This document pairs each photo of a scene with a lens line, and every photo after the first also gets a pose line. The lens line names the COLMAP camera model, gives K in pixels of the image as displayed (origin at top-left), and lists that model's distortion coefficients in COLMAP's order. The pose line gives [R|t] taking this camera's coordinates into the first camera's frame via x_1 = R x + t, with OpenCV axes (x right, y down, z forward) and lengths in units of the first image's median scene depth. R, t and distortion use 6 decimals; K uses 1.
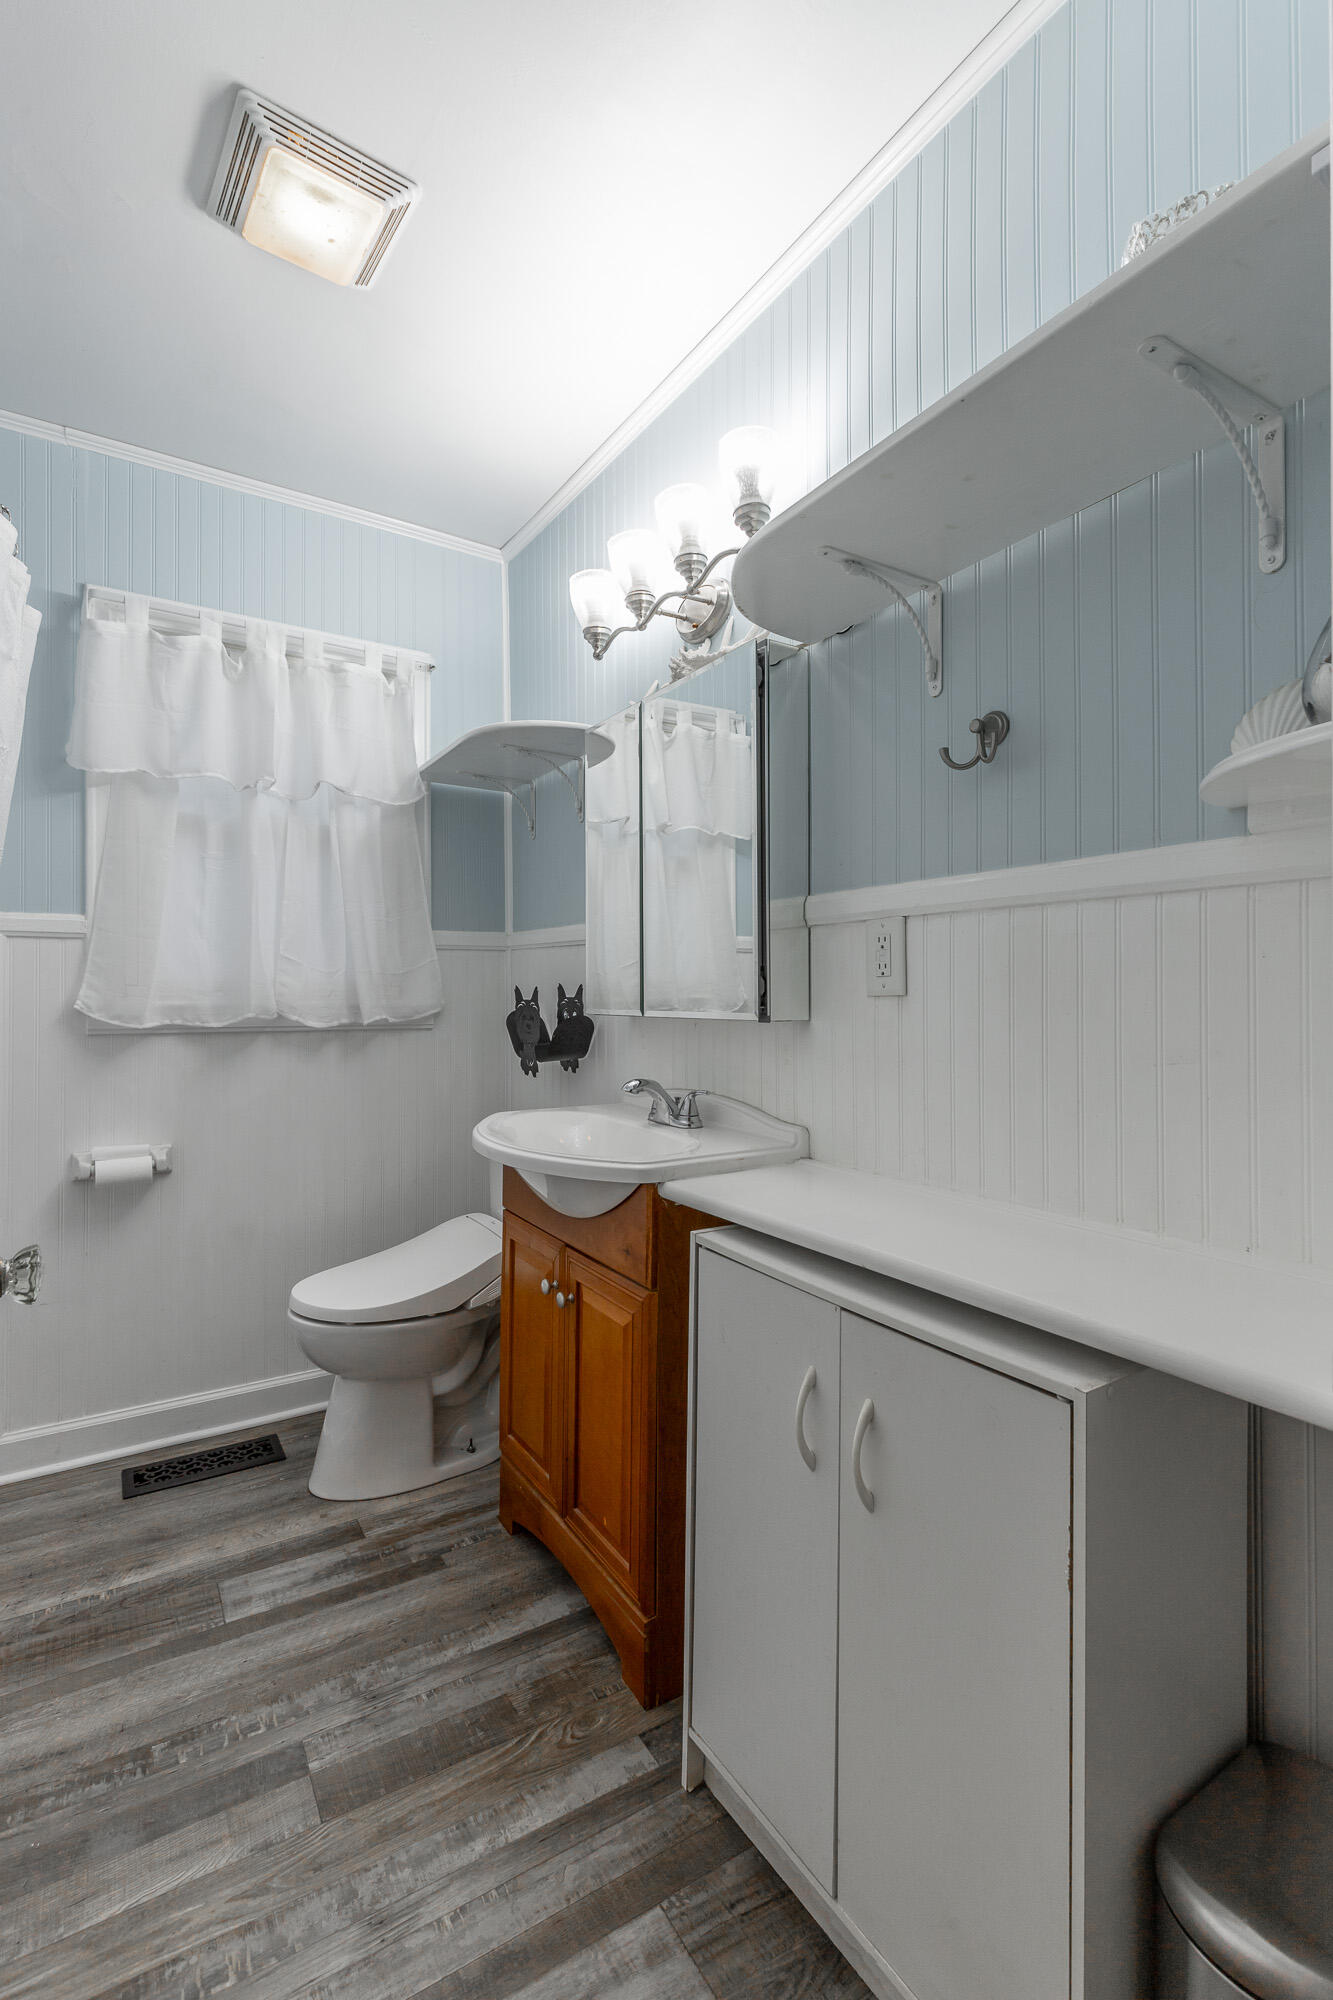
lens RADIAL K [[900.0, 0, 665.0], [0, 900.0, 990.9], [0, 0, 1]] dist [0.008345, -0.001323]
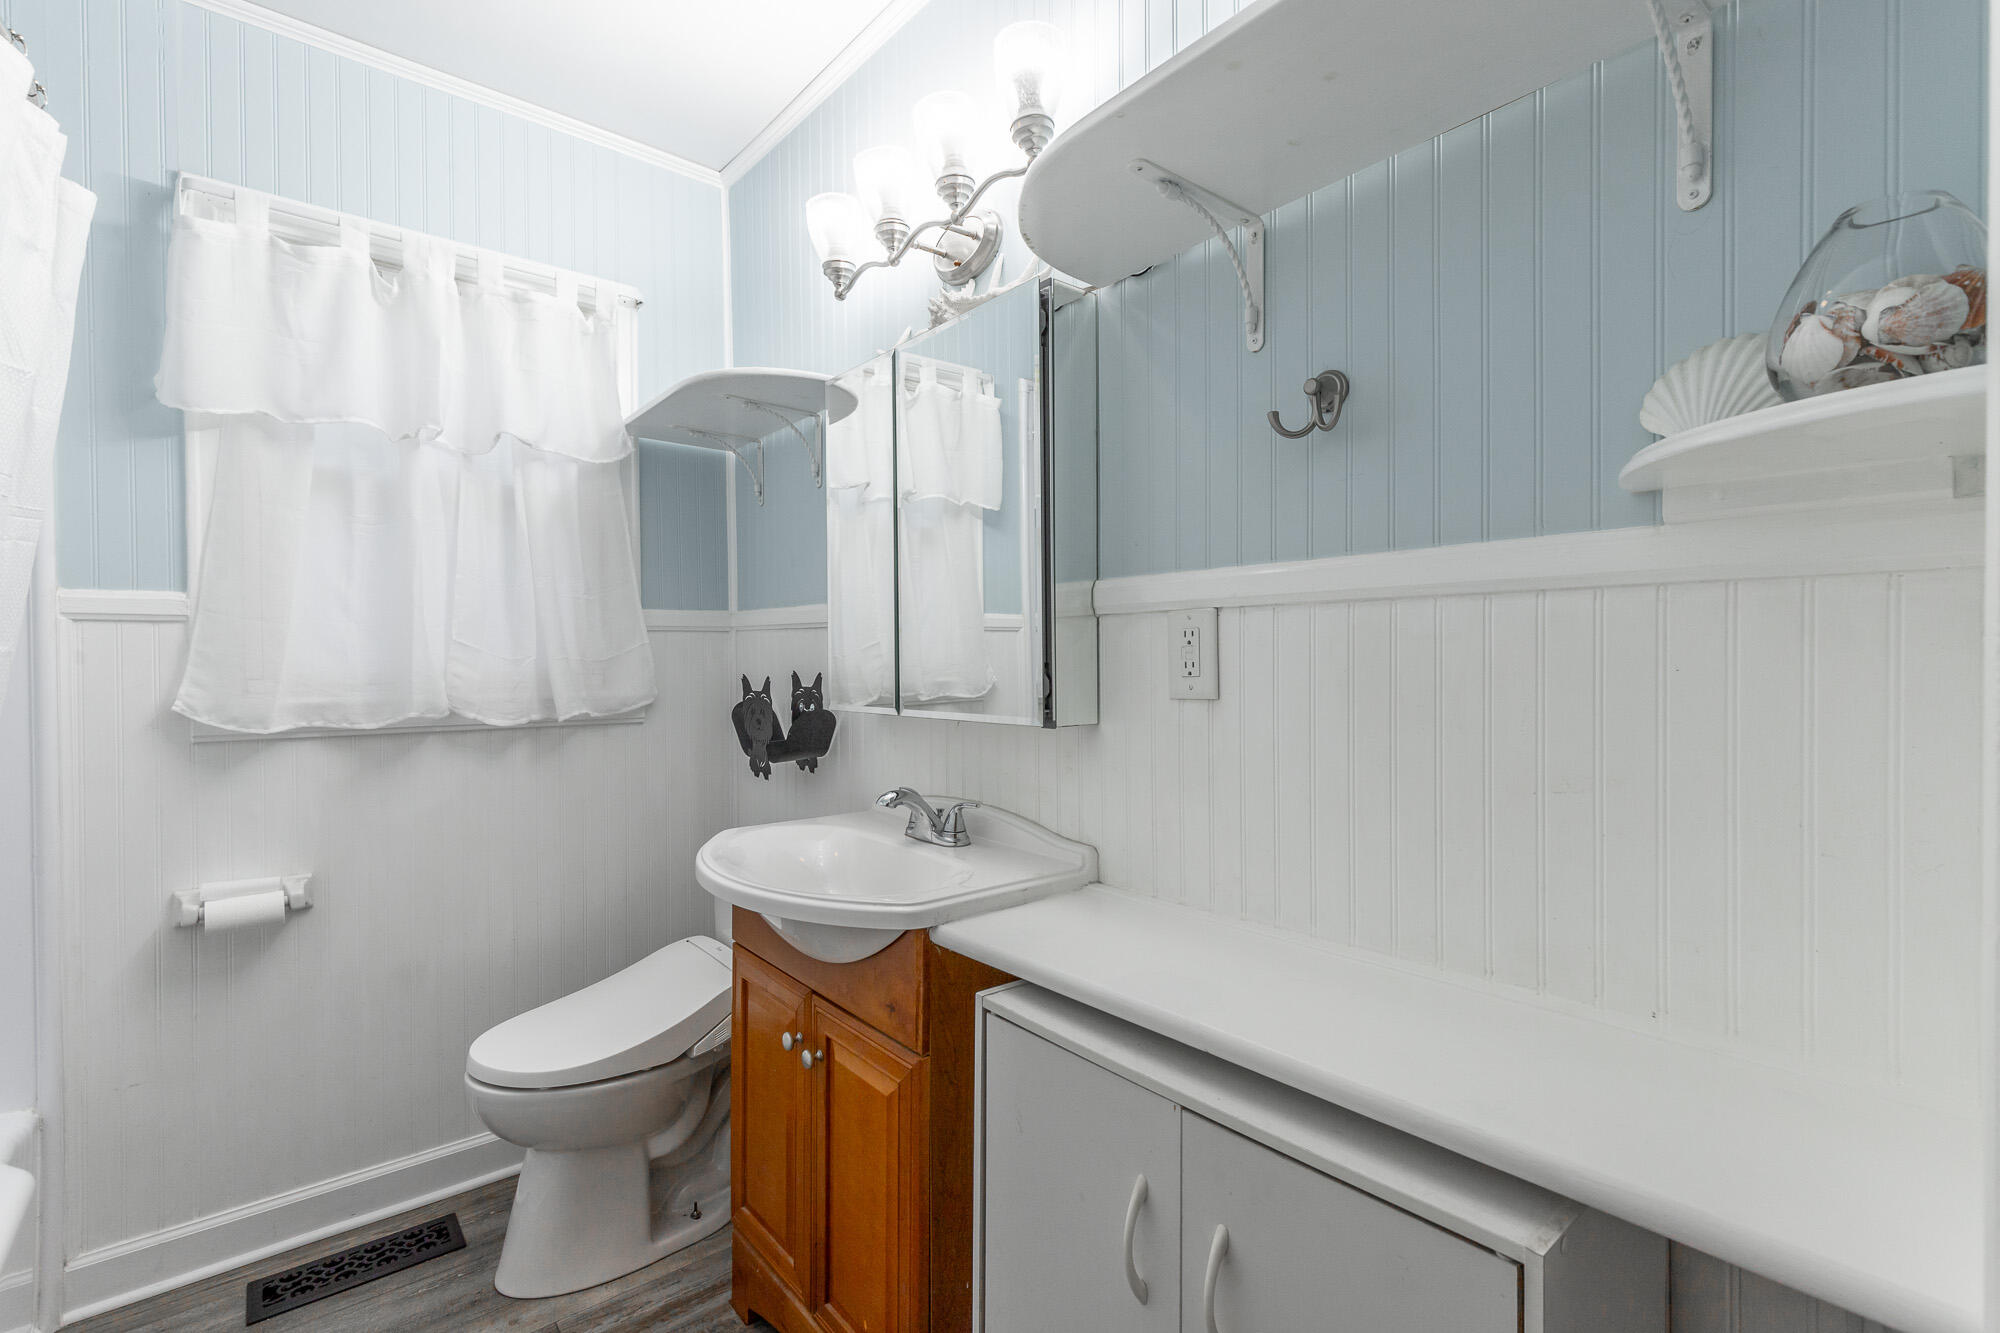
lens RADIAL K [[900.0, 0, 1001.3], [0, 900.0, 671.2], [0, 0, 1]] dist [0.008345, -0.001323]
pose [[0.991839, -0.005510, 0.127380, -0.035721], [0.003452, 0.999860, 0.016367, -0.027564], [-0.127452, -0.015794, 0.991719, 0.127597]]
